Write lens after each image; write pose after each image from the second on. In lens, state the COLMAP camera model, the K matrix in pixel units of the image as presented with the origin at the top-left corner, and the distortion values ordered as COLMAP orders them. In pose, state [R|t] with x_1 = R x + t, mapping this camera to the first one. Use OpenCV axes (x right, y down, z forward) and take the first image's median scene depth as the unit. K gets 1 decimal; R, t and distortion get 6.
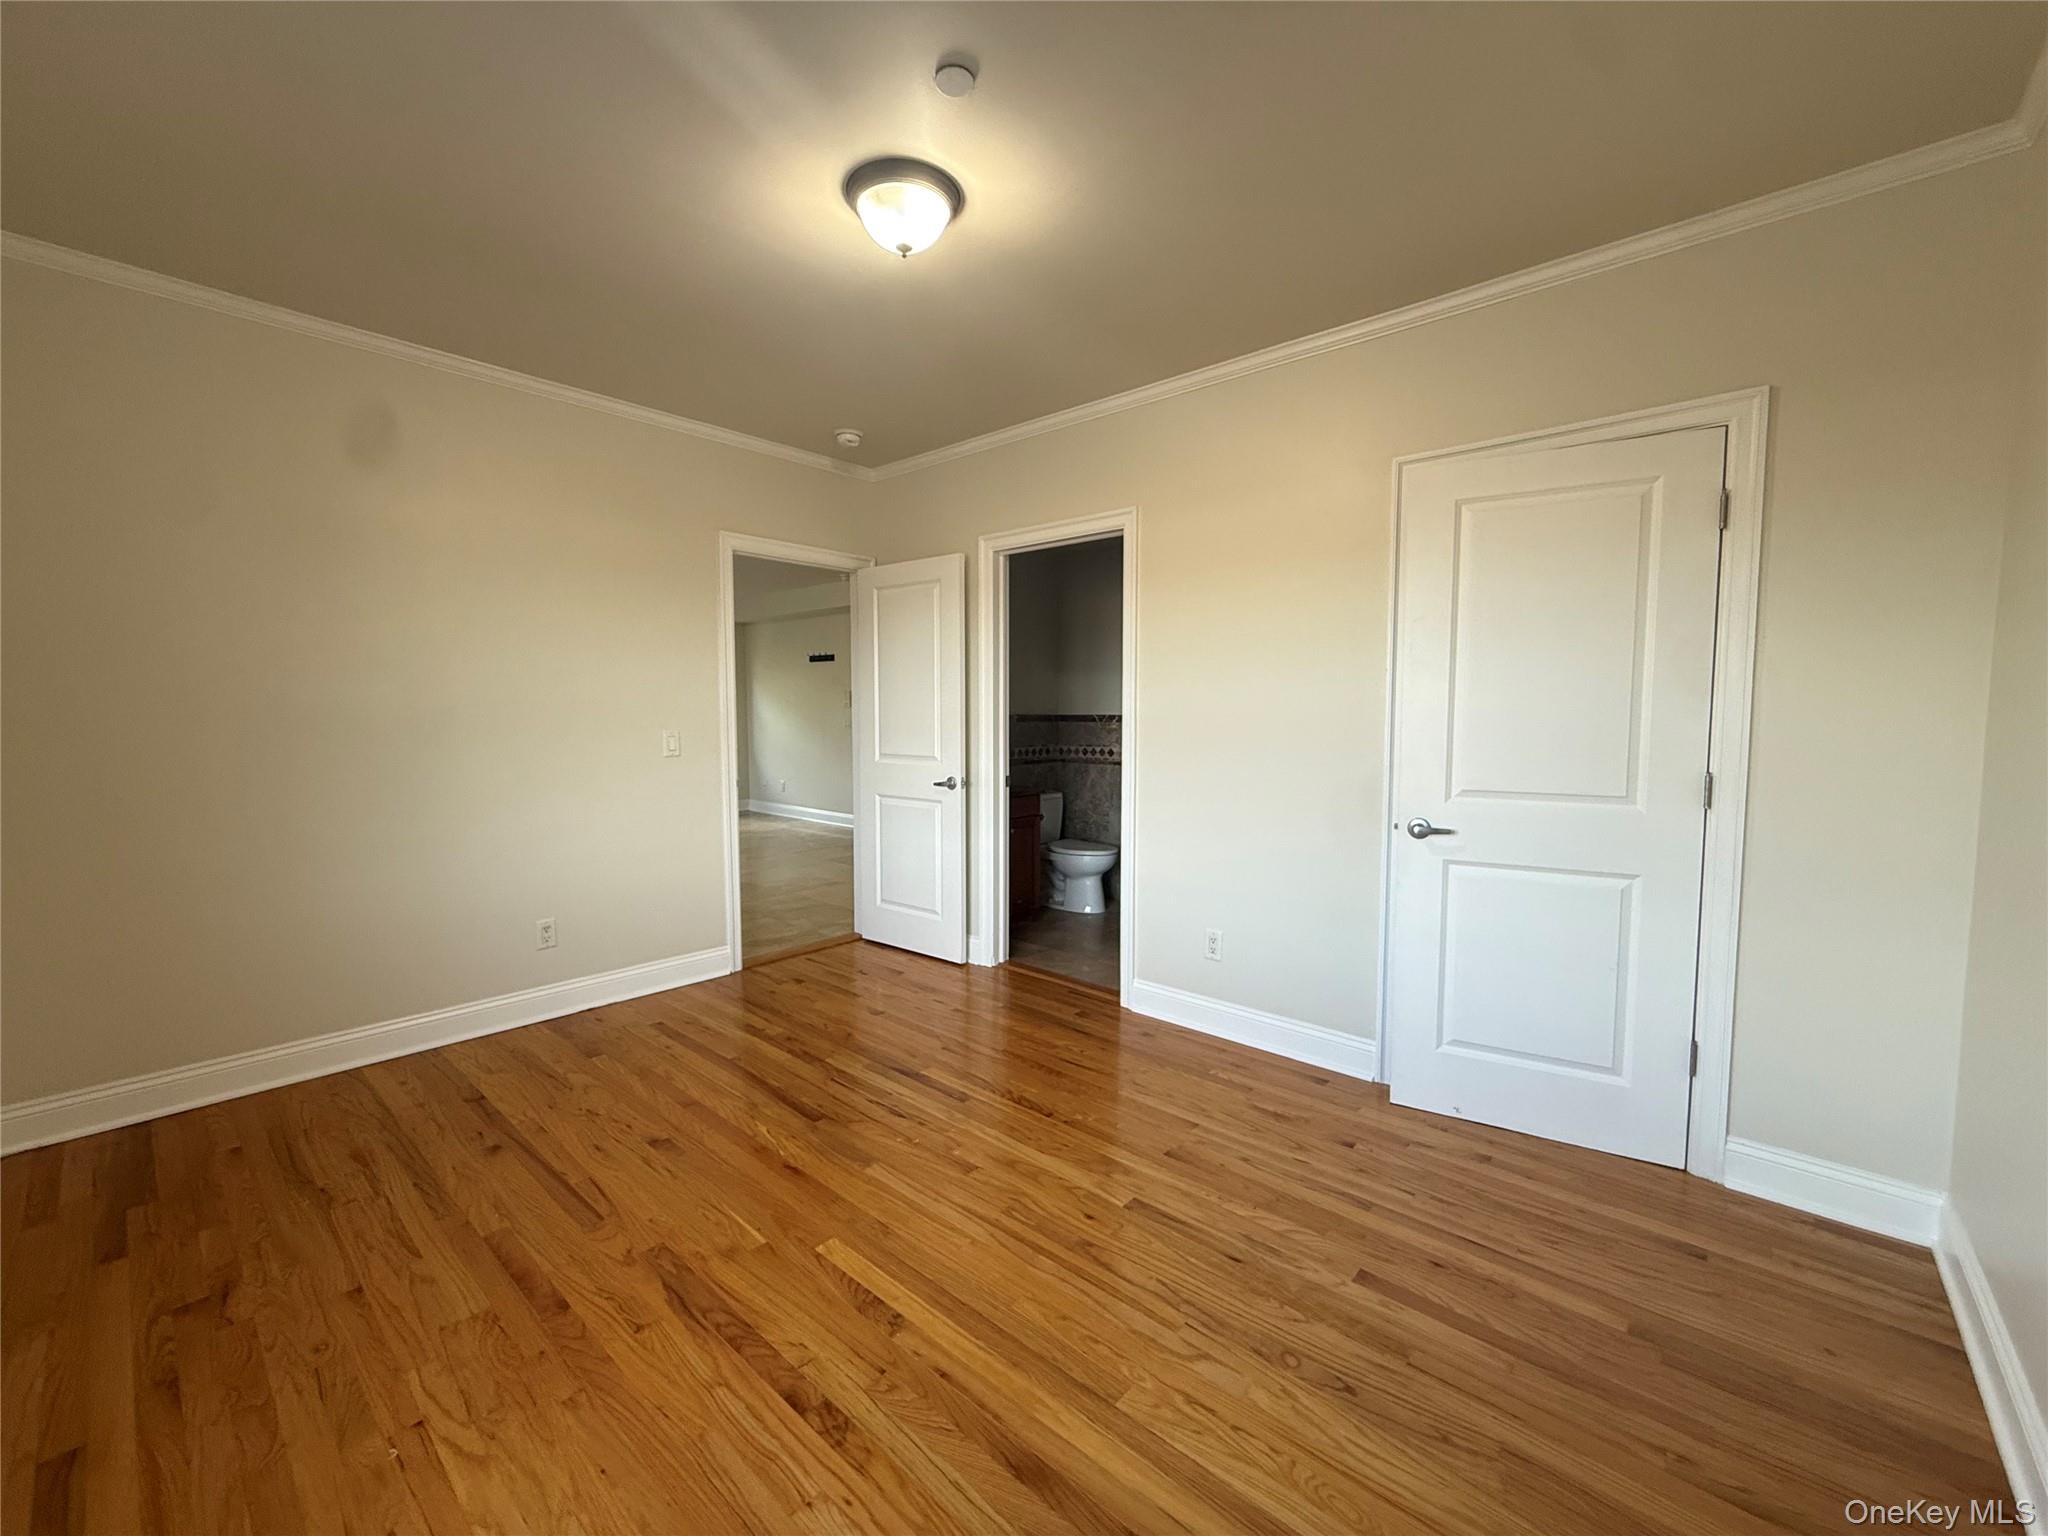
lens RADIAL K [[823.3, 0, 1024.0], [0, 823.3, 768.0], [0, 0, 1]] dist [0.004687, 0.000481]
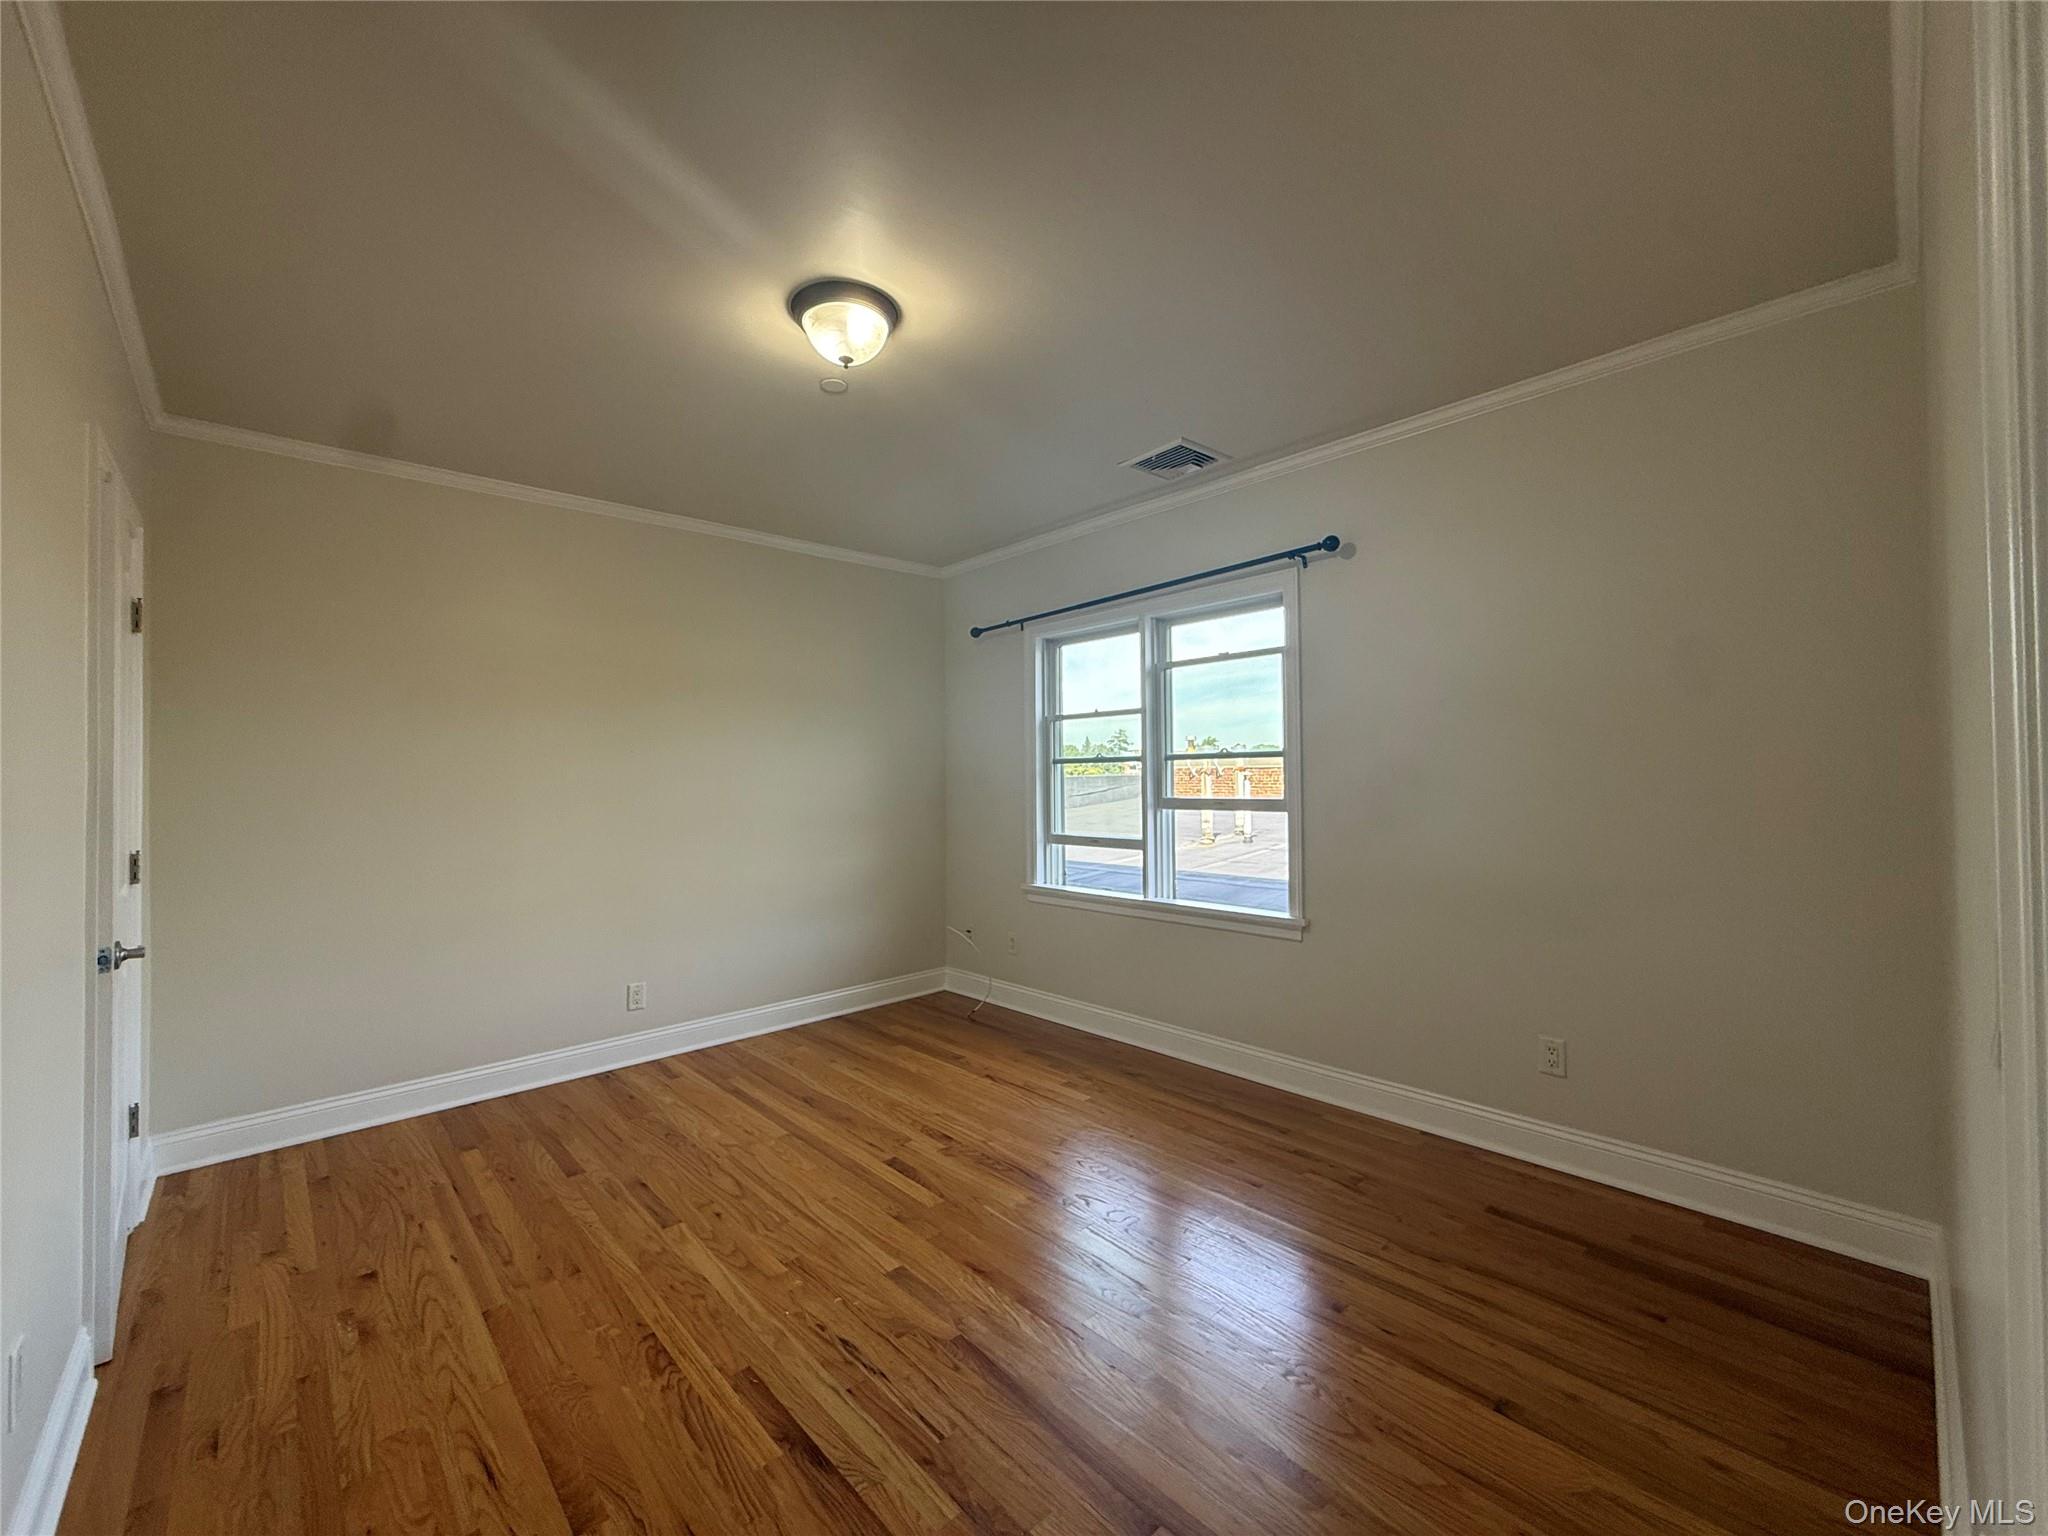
lens RADIAL K [[823.3, 0, 1024.0], [0, 823.3, 768.0], [0, 0, 1]] dist [0.004687, 0.000481]
pose [[-0.995164, 0.016635, 0.096807, -0.483383], [0.023197, 0.997479, 0.067062, -0.164049], [-0.095447, 0.068983, -0.993041, 2.095189]]
